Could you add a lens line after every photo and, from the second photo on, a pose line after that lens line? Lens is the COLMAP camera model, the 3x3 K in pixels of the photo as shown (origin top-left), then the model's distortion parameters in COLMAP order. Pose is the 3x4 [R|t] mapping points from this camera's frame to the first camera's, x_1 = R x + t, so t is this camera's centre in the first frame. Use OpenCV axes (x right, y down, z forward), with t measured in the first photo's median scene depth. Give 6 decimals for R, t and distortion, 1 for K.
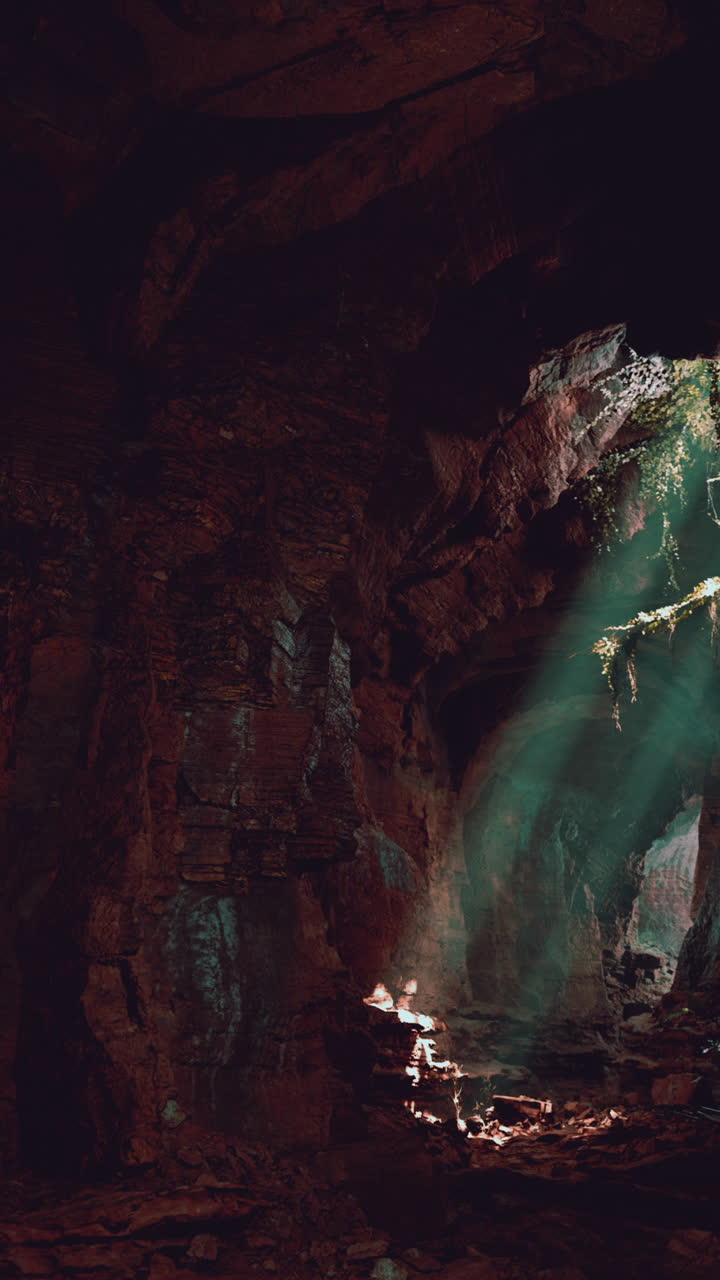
lens RADIAL K [[1307.4, 0, 360.0], [0, 1307.4, 640.0], [0, 0, 1]] dist [-0.007080, 0.004442]
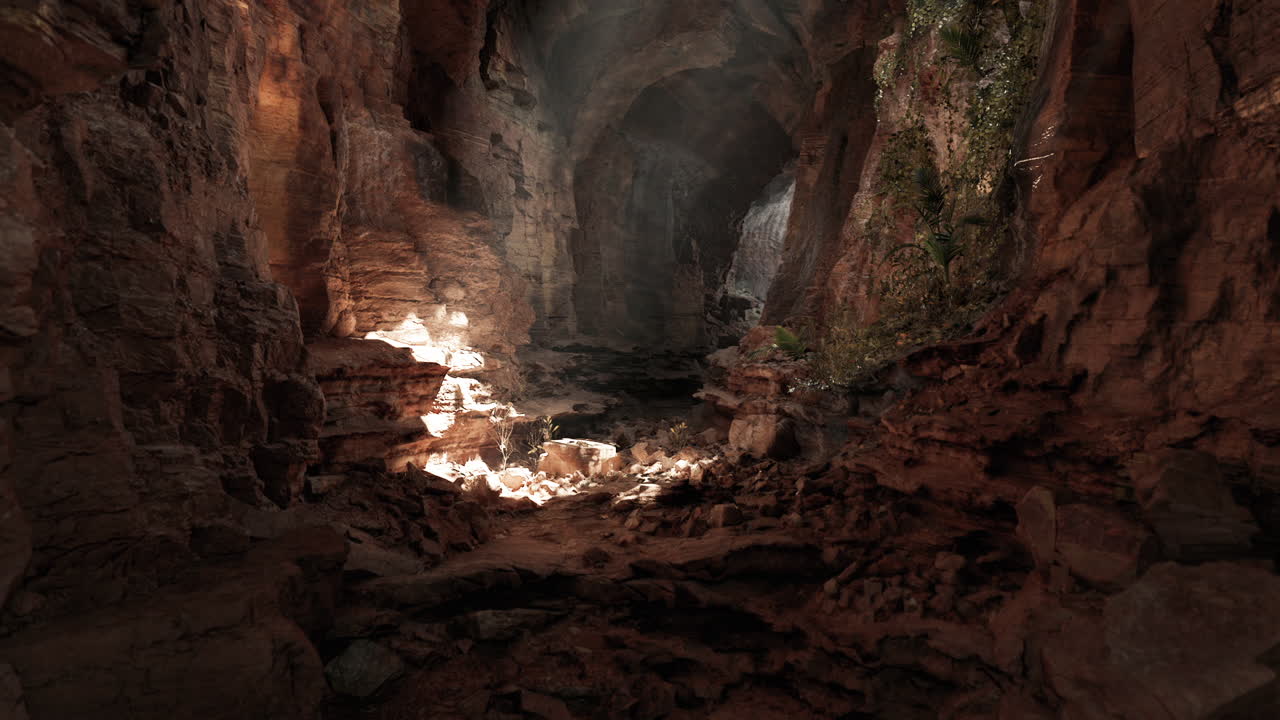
lens RADIAL K [[787.5, 0, 640.0], [0, 787.5, 360.0], [0, 0, 1]] dist [0.001127, -0.000709]
pose [[0.996907, 0.004206, 0.078478, 0.118423], [-0.027556, 0.953879, 0.298925, 0.135727], [-0.073602, -0.300163, 0.951044, 0.499697]]
